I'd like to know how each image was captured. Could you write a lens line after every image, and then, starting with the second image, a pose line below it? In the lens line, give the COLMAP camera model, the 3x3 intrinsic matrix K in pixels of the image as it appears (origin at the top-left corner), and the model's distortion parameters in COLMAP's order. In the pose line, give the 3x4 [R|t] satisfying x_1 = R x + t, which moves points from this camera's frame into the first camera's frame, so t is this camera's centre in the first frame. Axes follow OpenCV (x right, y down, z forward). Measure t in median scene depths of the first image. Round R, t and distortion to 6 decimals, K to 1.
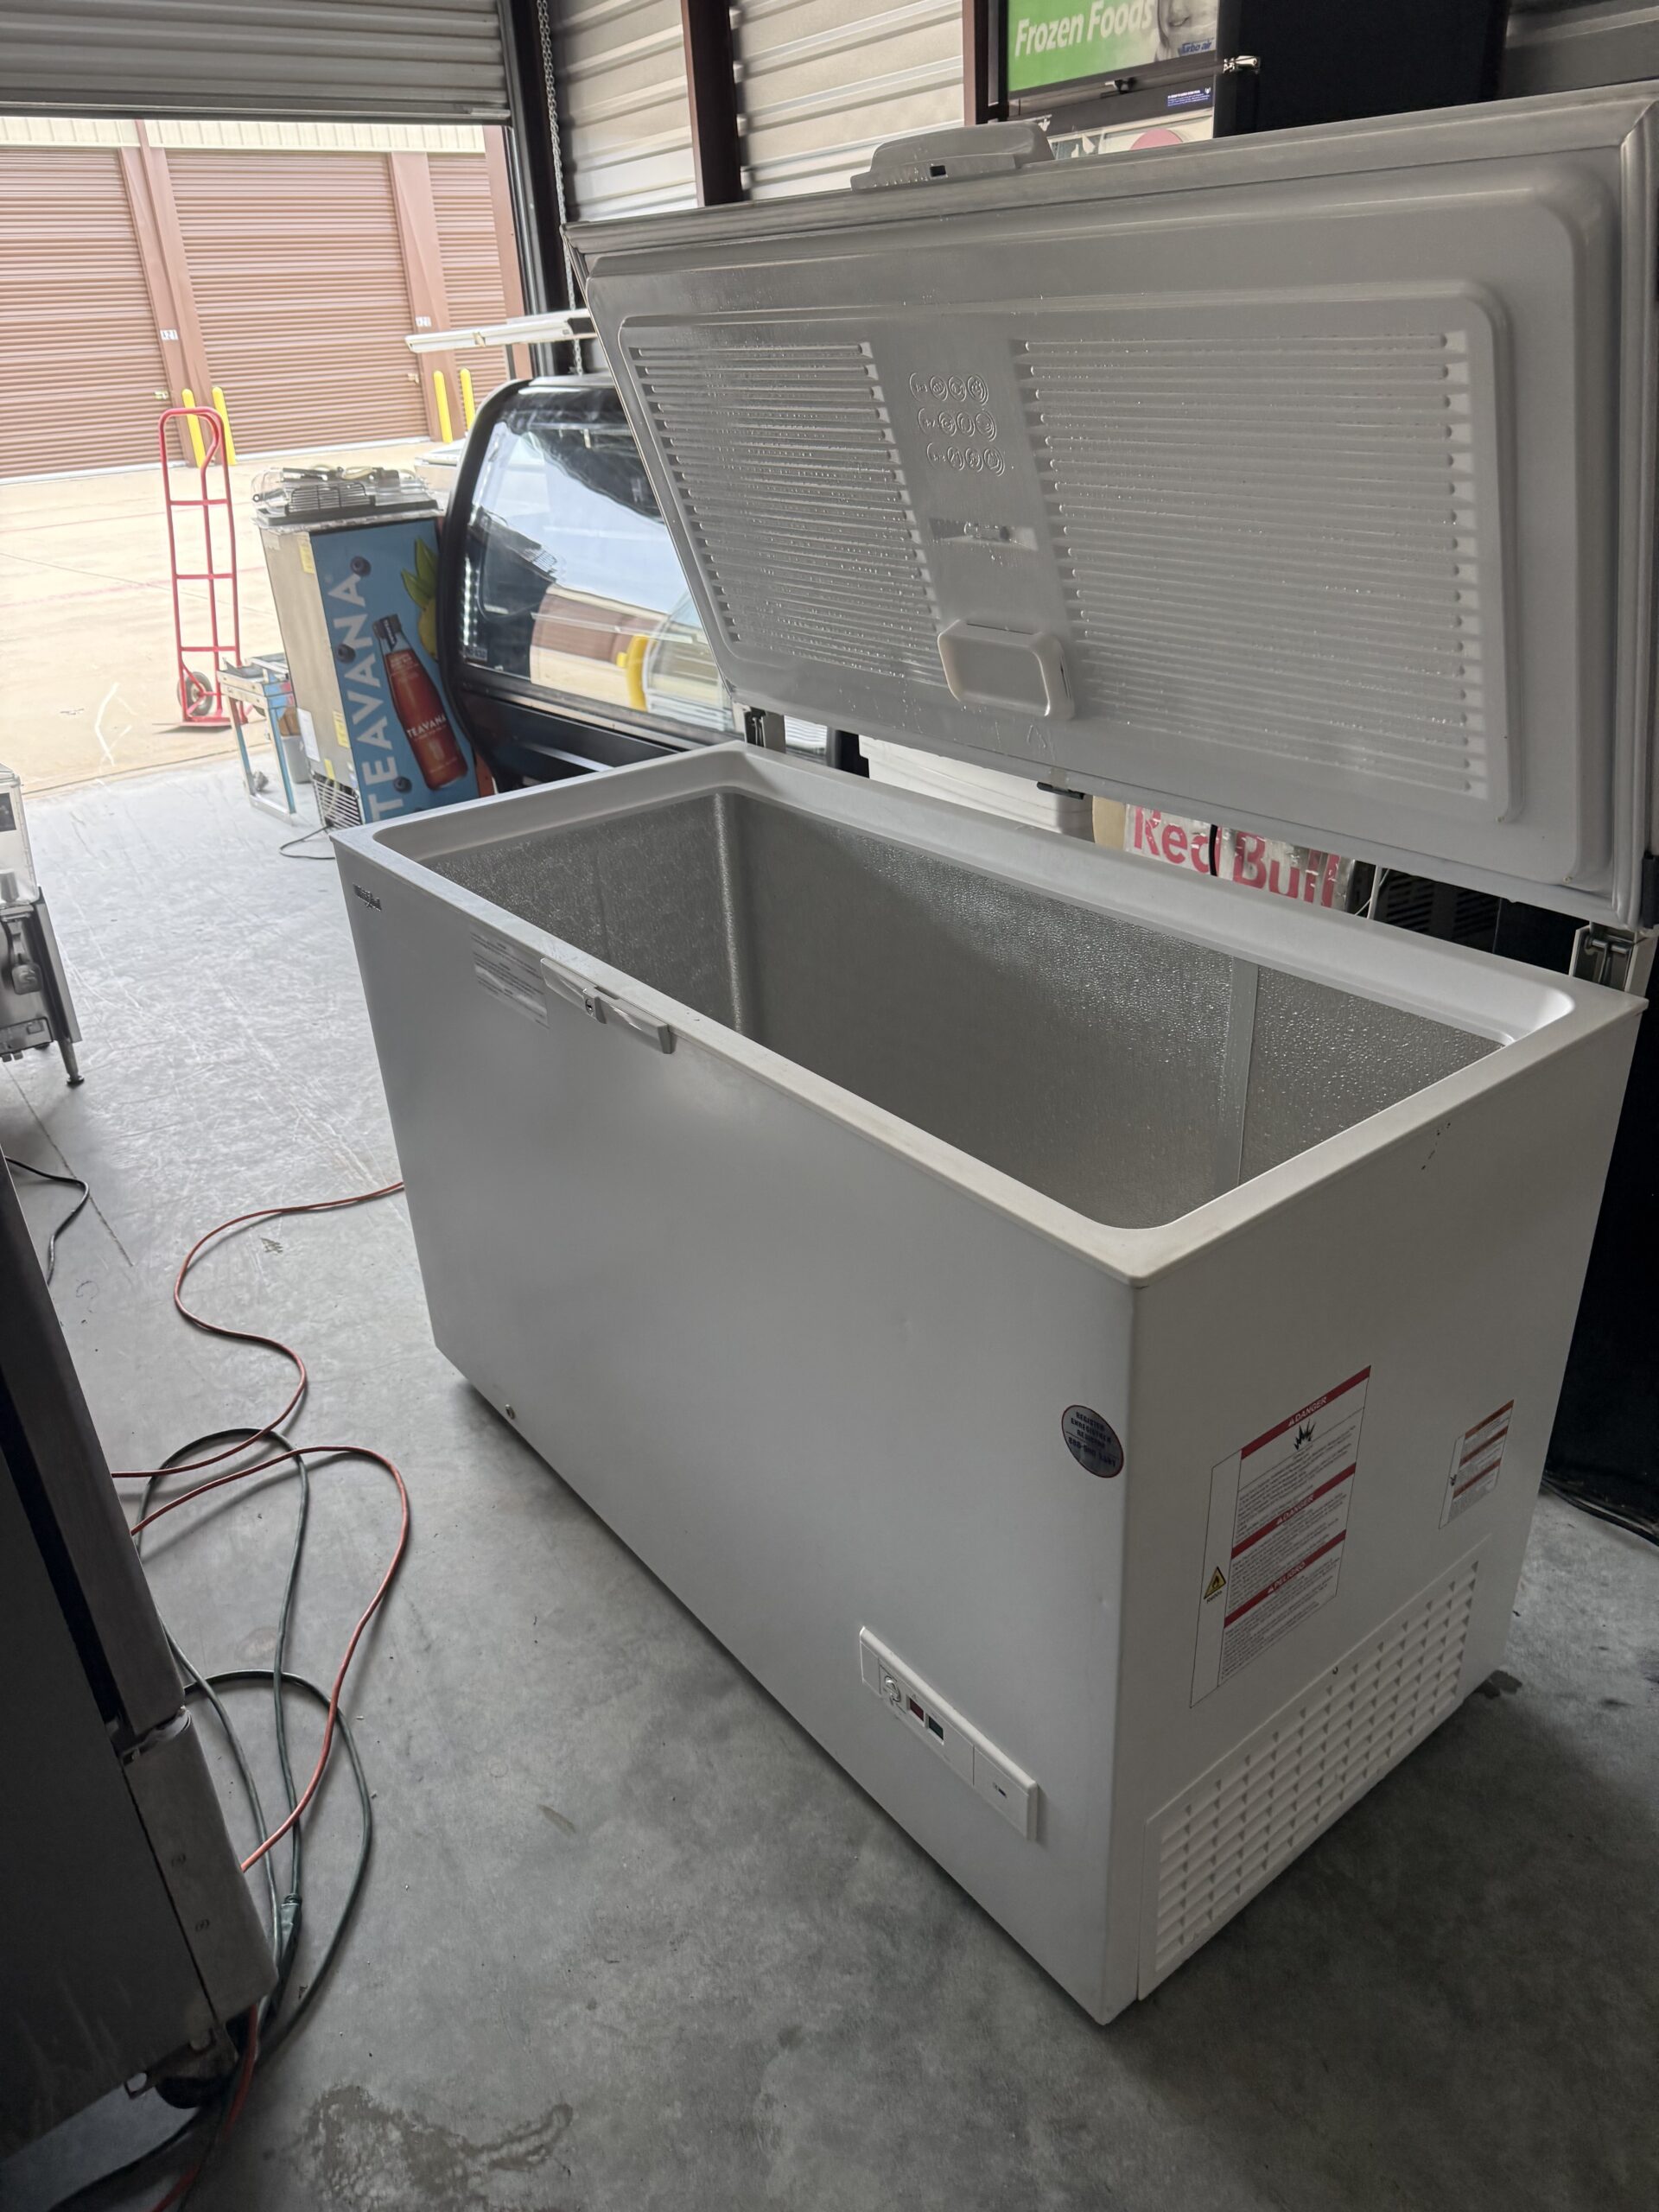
lens RADIAL K [[1552.6, 0, 831.7], [0, 1552.6, 1123.2], [0, 0, 1]] dist [-0.000808, -0.008697]
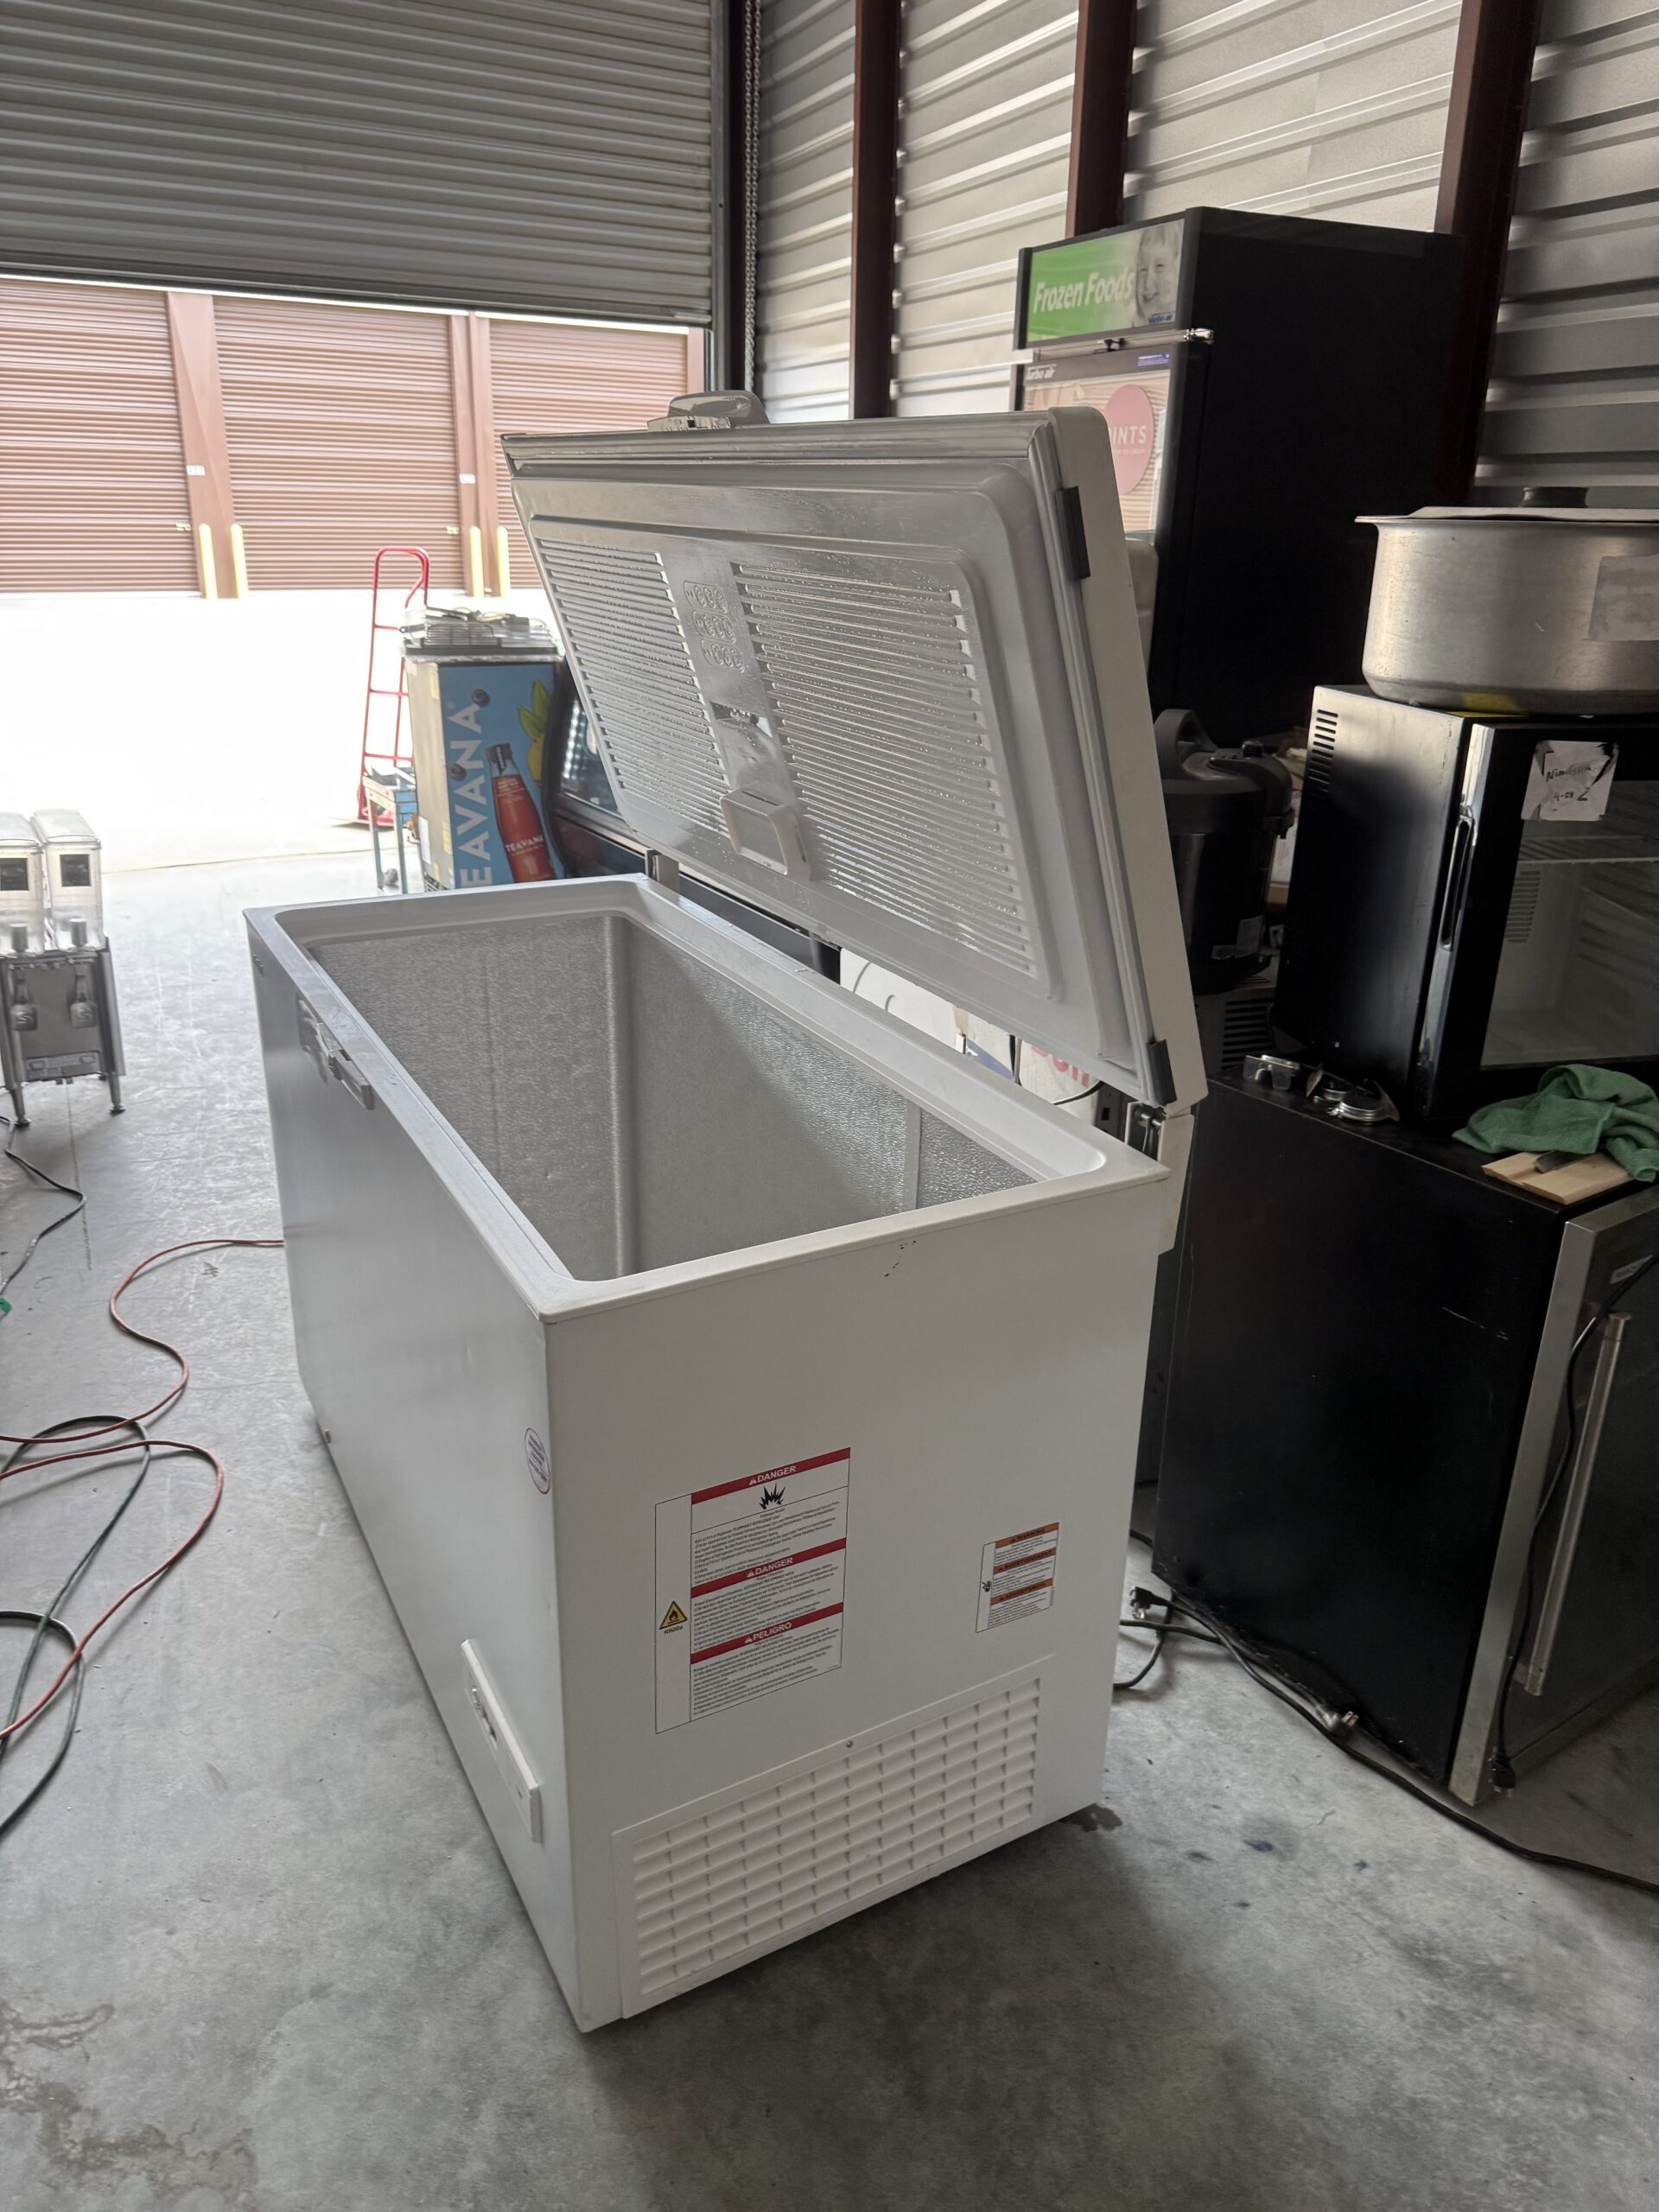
lens RADIAL K [[1562.3, 0, 829.5], [0, 1562.3, 1106.0], [0, 0, 1]] dist [0.002947, -0.011709]
pose [[0.983293, 0.127377, -0.130035, 0.258735], [-0.140716, 0.985076, -0.099121, 0.014393], [0.115469, 0.115763, 0.986542, -0.090622]]
